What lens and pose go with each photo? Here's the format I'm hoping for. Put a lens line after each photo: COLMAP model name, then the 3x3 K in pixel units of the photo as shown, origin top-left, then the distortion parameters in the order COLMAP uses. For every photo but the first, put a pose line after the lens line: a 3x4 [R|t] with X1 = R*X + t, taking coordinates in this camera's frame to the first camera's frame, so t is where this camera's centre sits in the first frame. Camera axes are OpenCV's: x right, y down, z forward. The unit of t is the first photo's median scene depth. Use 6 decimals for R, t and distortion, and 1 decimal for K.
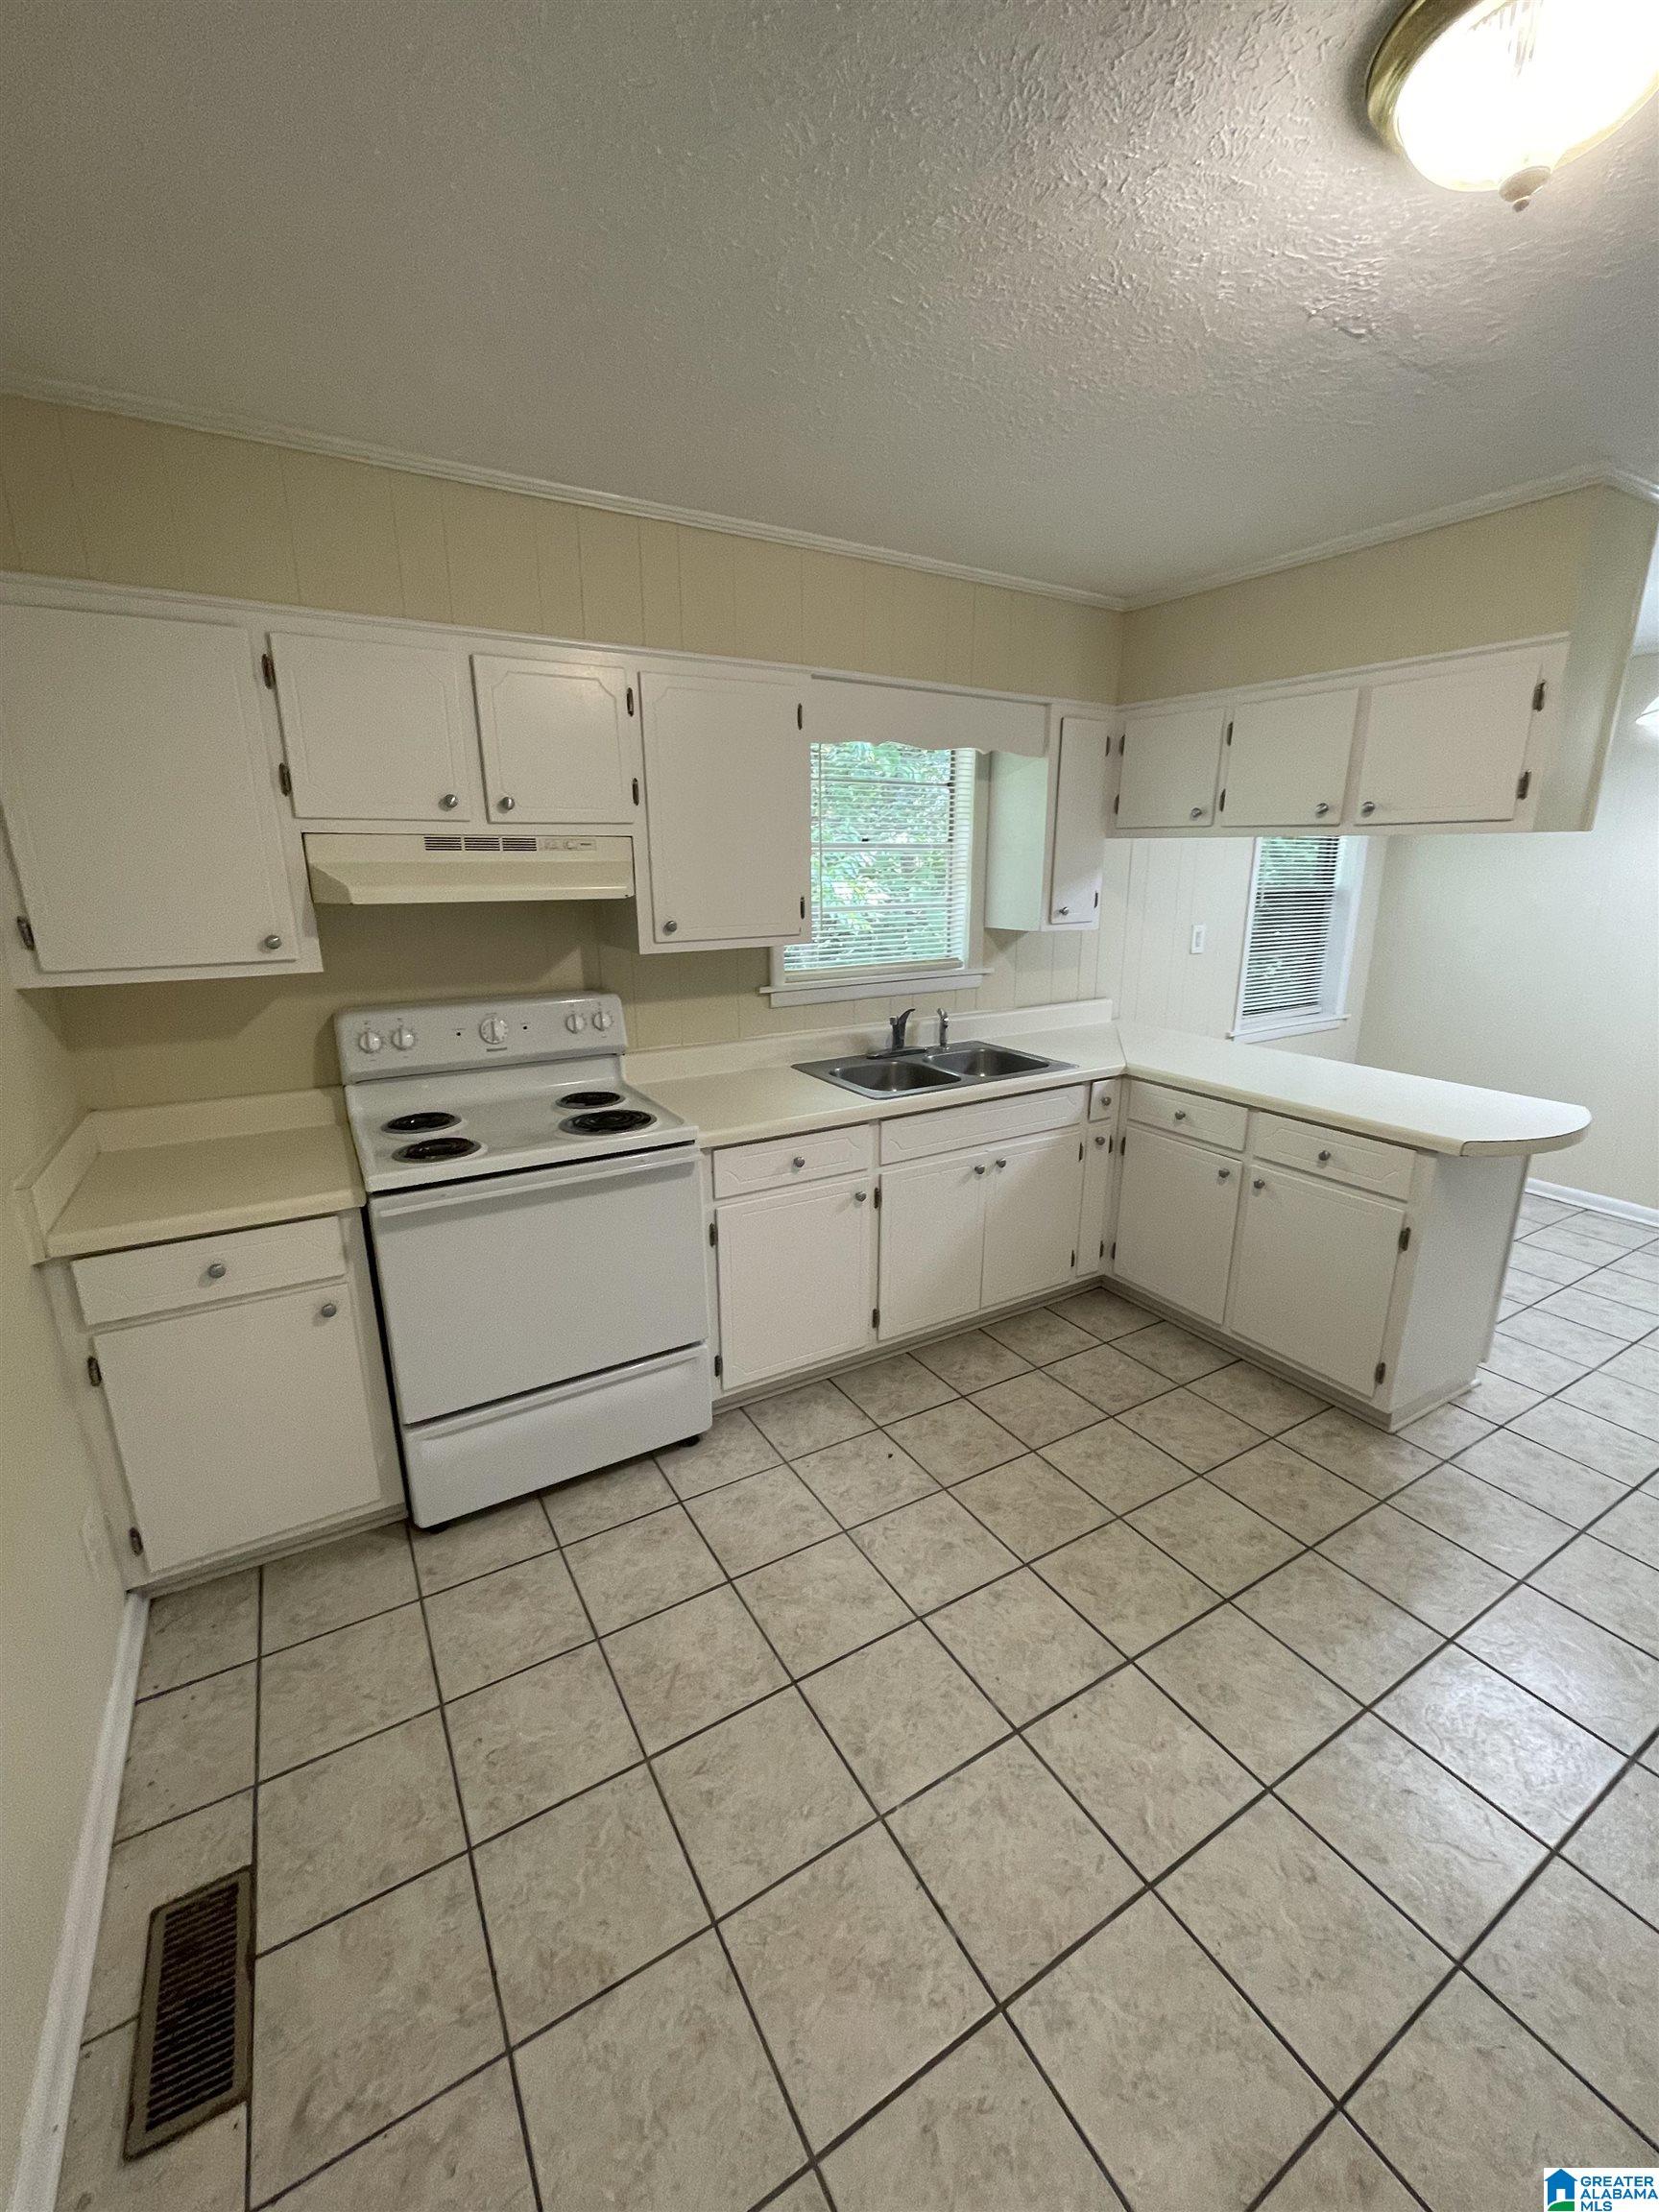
lens RADIAL K [[894.9, 0, 829.5], [0, 894.9, 1106.0], [0, 0, 1]] dist [-0.001404, -0.000350]
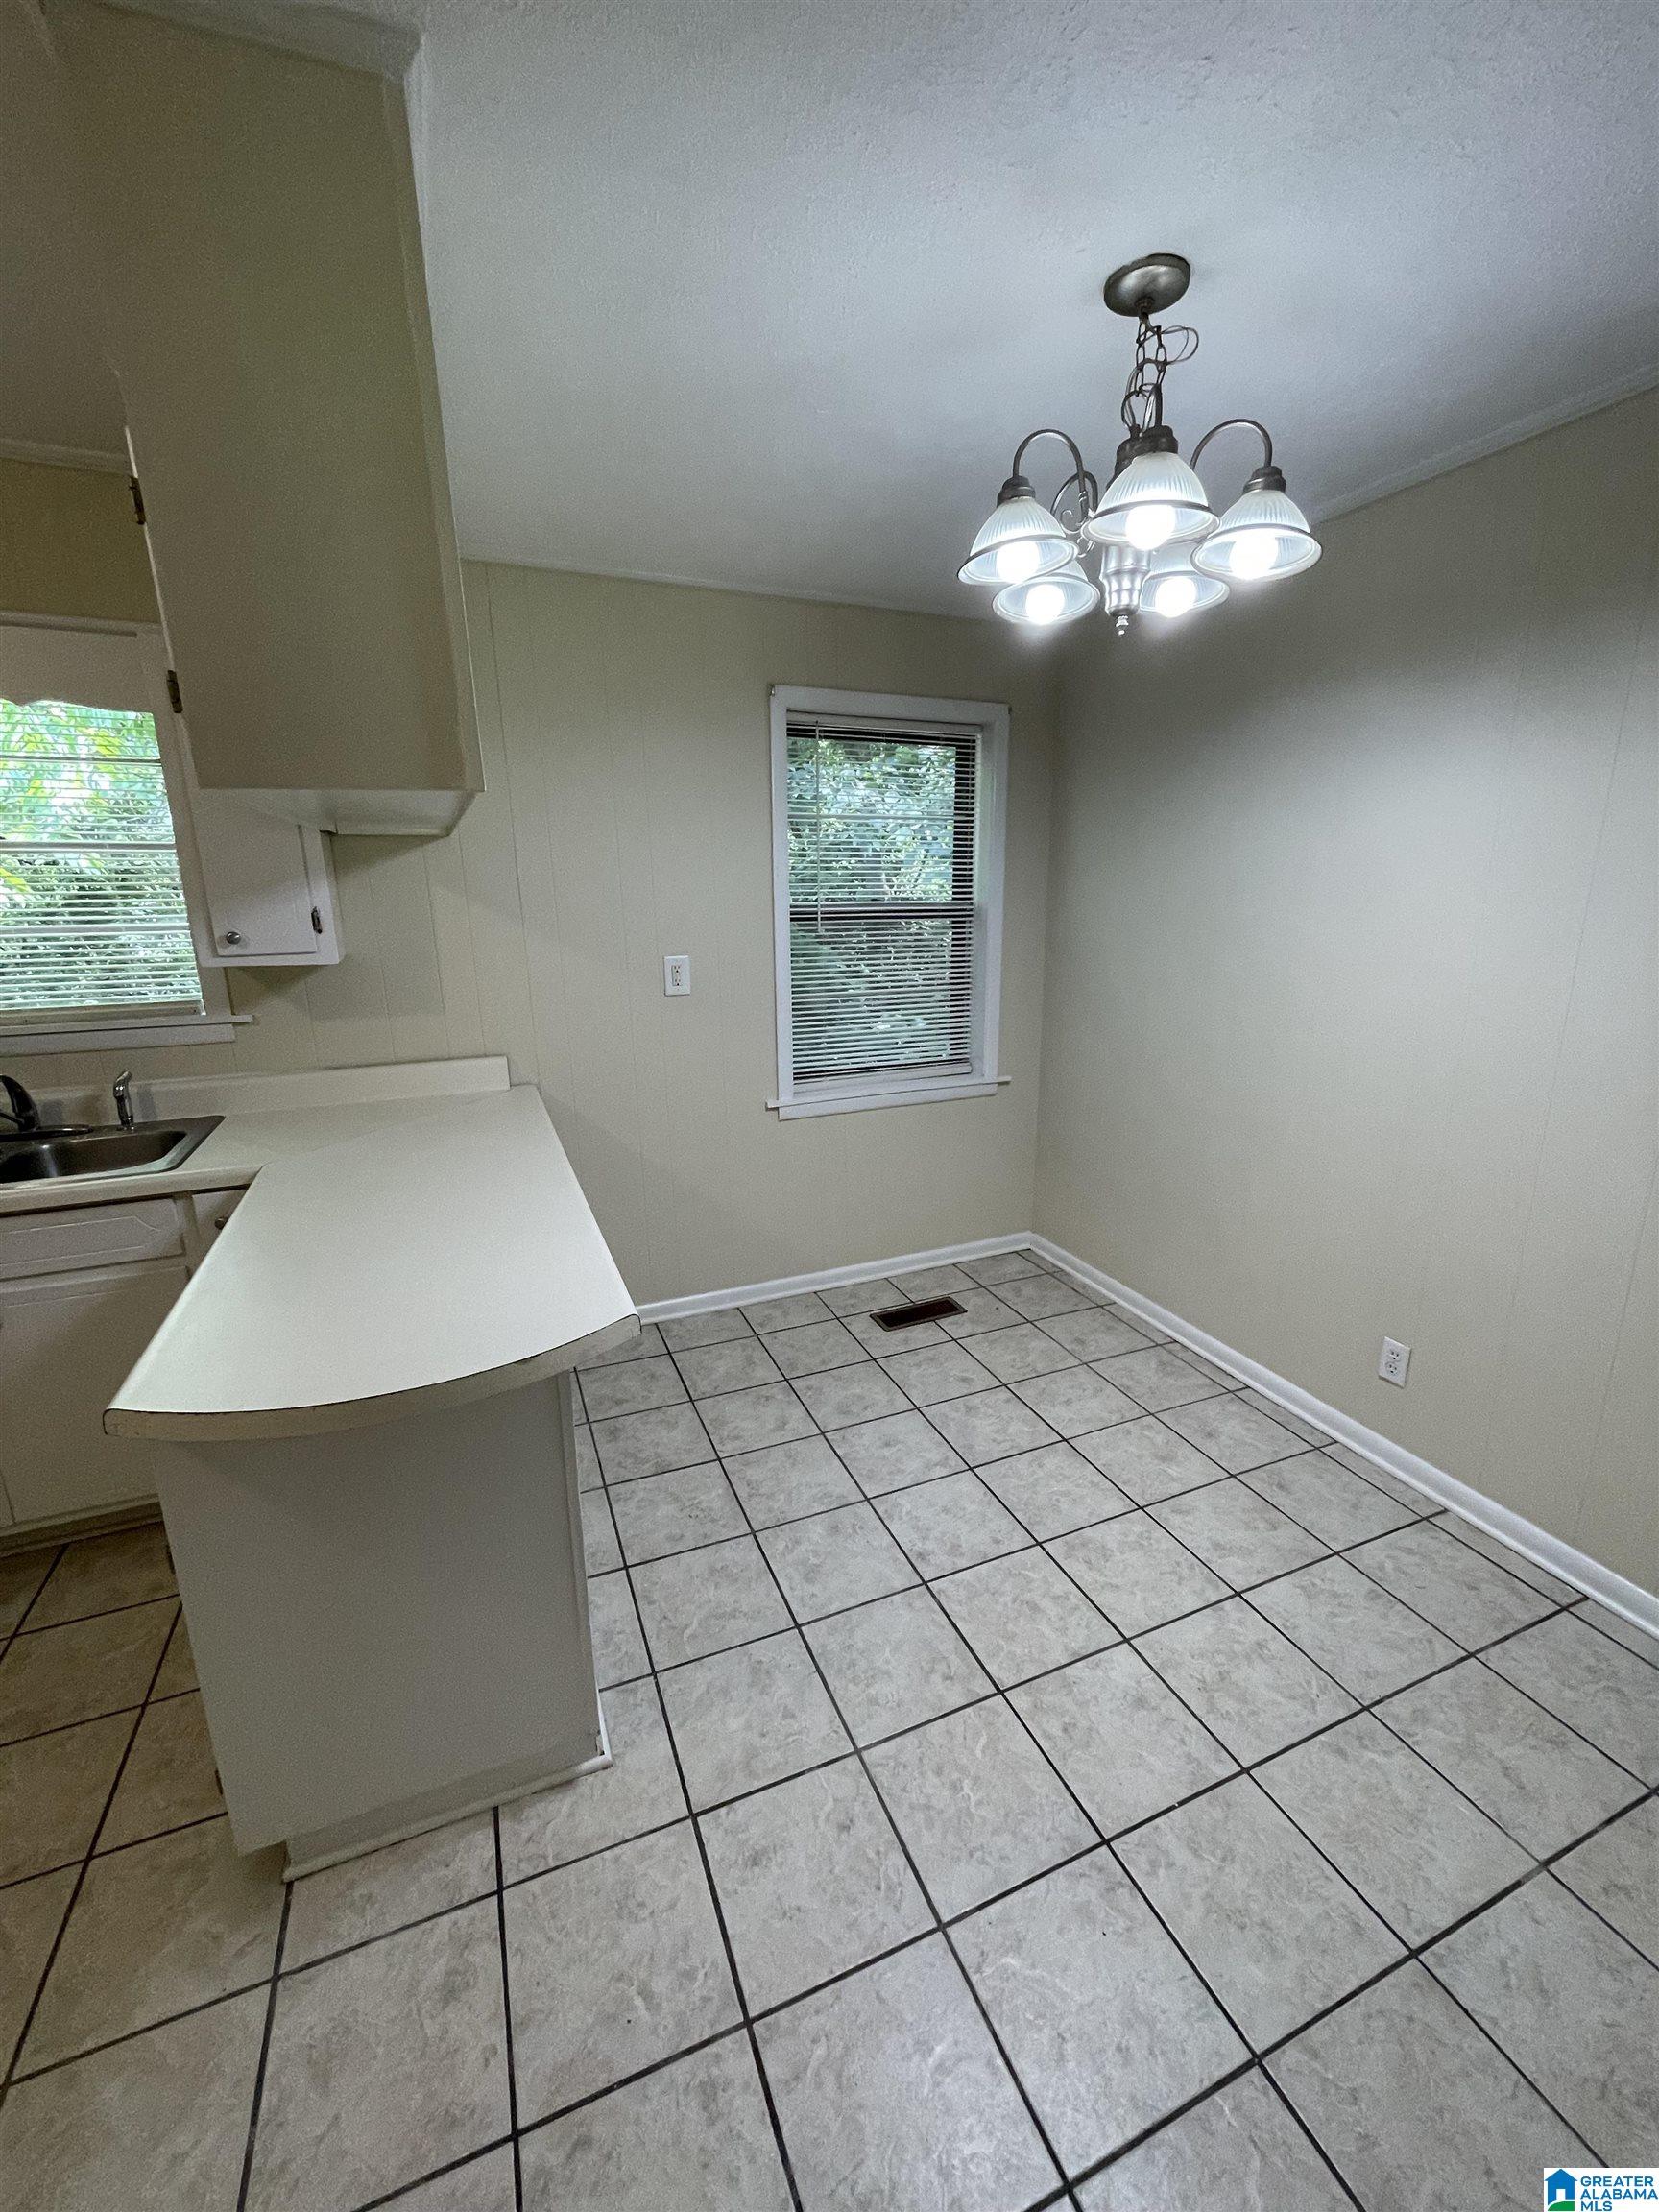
lens RADIAL K [[894.9, 0, 829.5], [0, 894.9, 1106.0], [0, 0, 1]] dist [-0.001404, -0.000350]
pose [[0.990364, 0.030796, -0.135021, 0.997941], [-0.033443, 0.999289, -0.017379, -0.113716], [0.134390, 0.021728, 0.990690, 0.473816]]
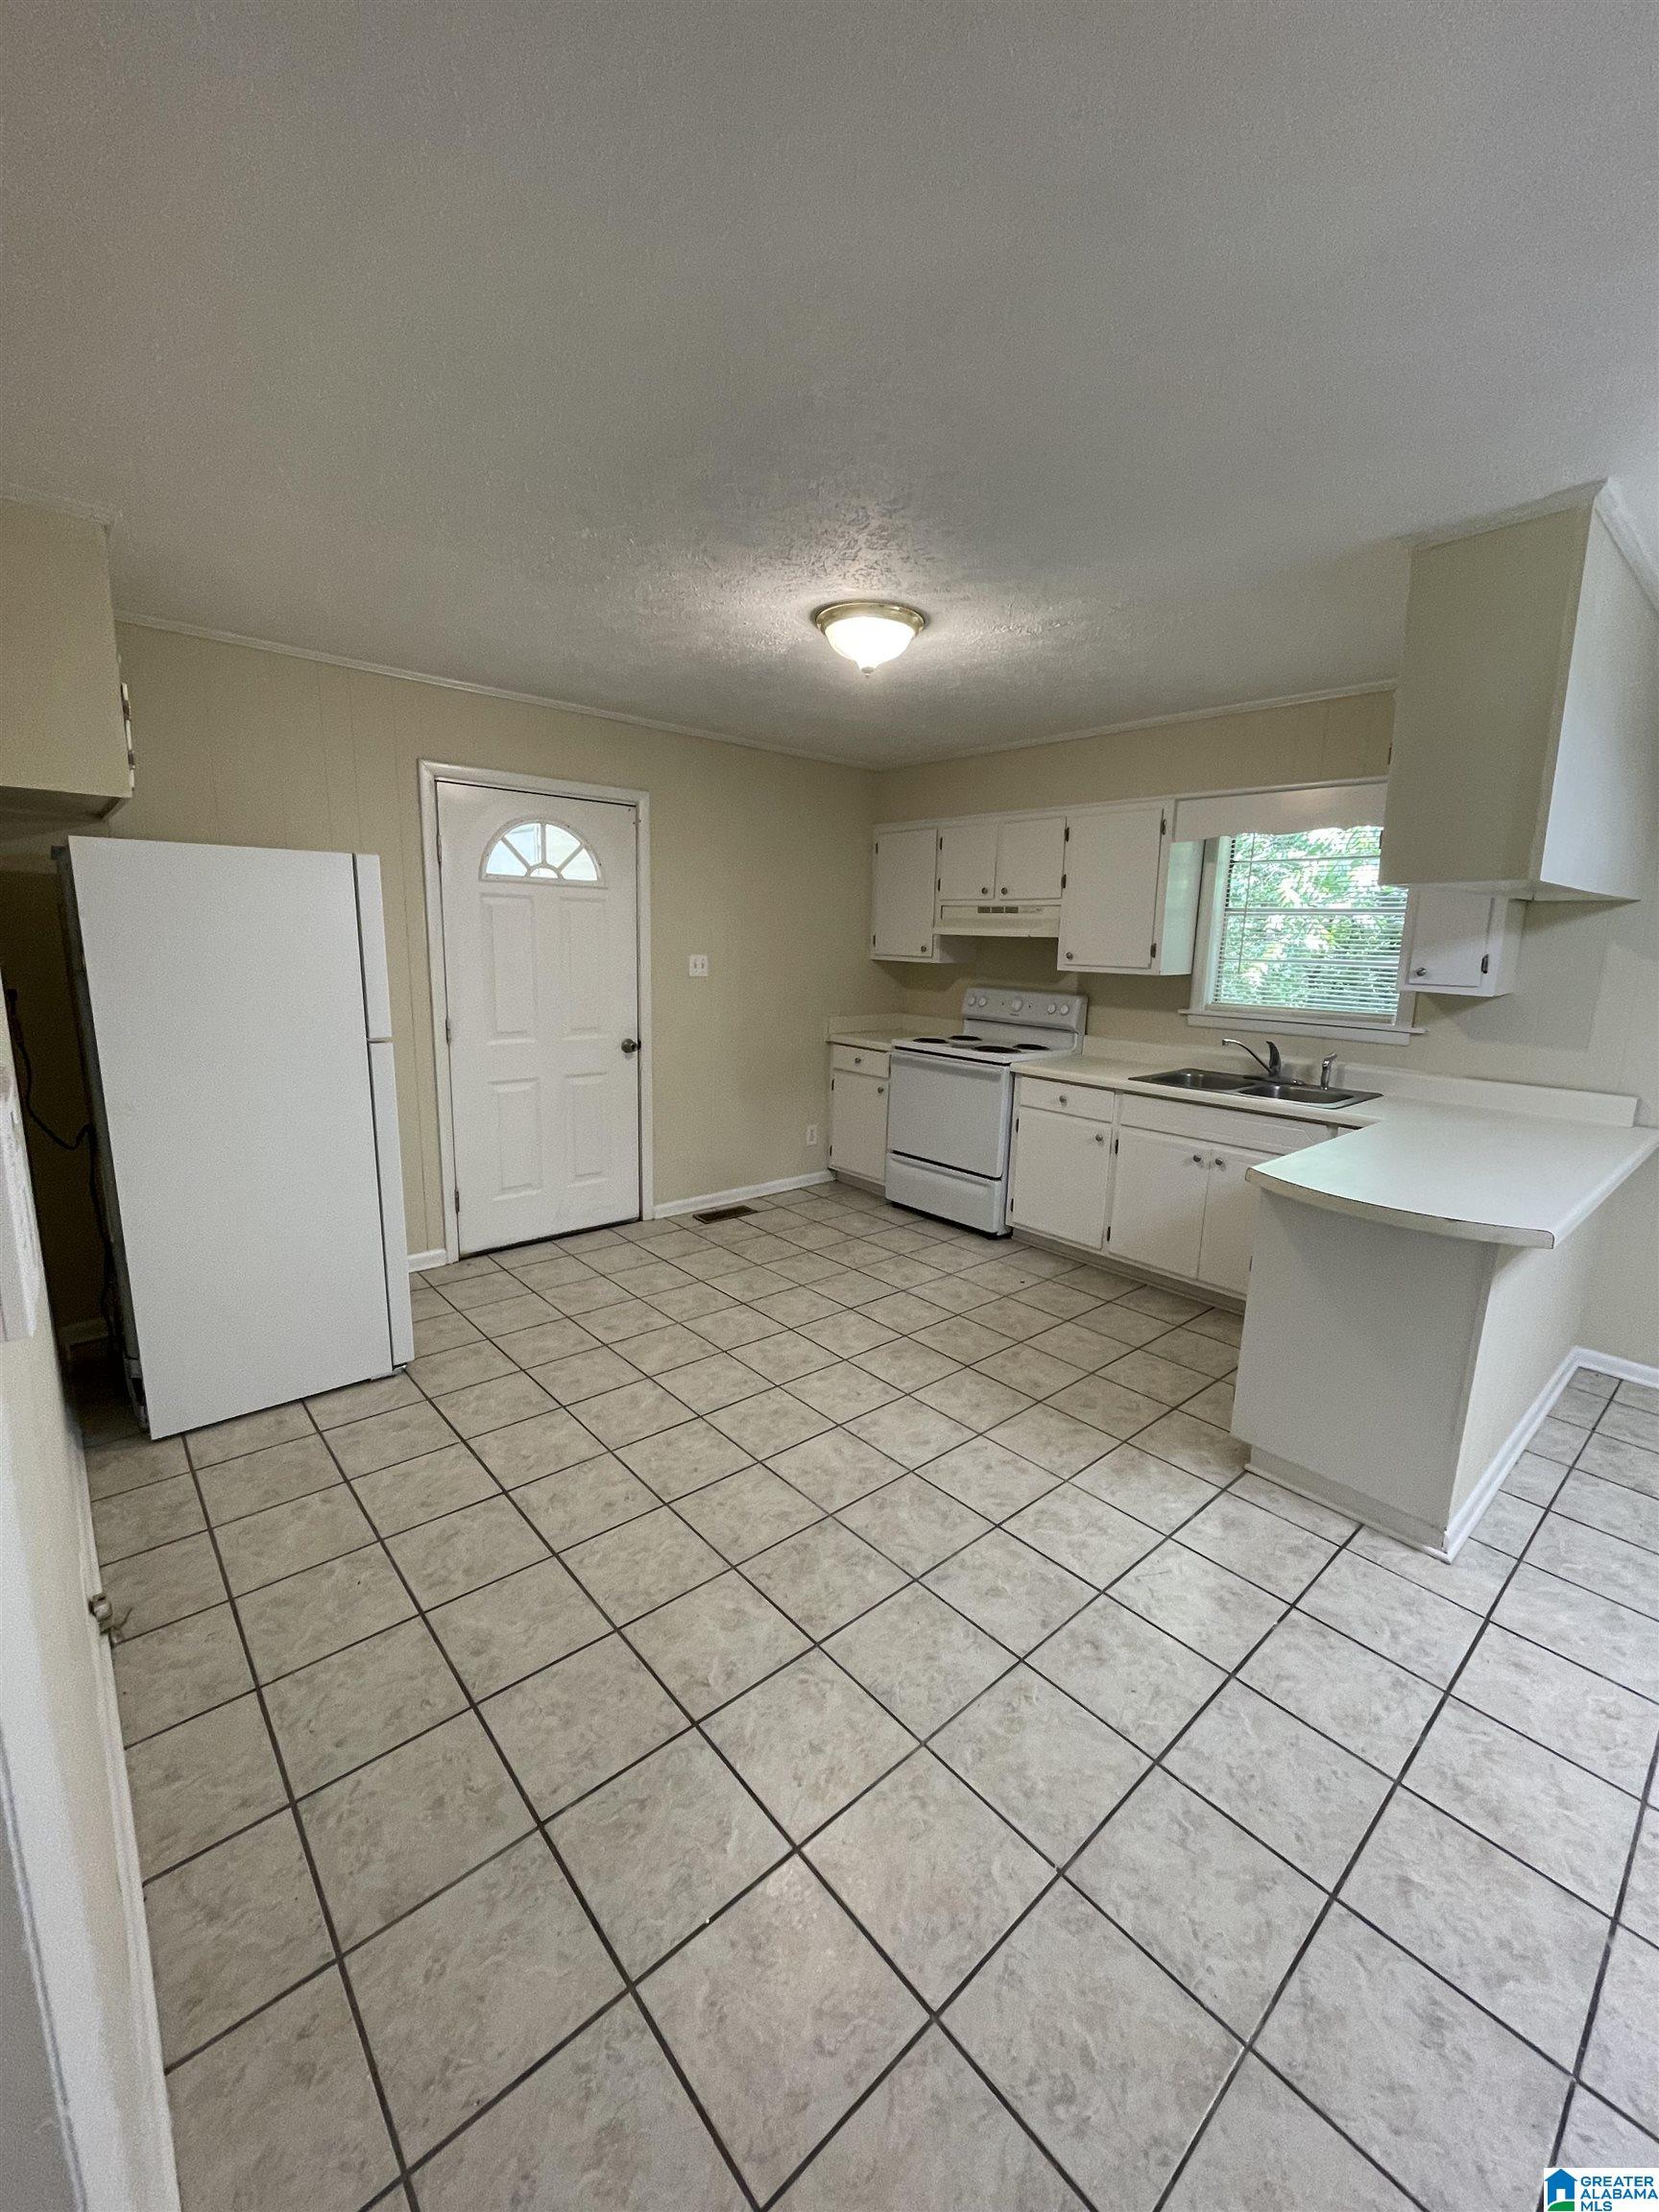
lens RADIAL K [[894.9, 0, 829.5], [0, 894.9, 1106.0], [0, 0, 1]] dist [-0.001404, -0.000350]
pose [[0.186548, 0.198984, -0.962084, 1.400948], [-0.281963, 0.948920, 0.141589, -0.035427], [0.941115, 0.244859, 0.233125, 0.212812]]
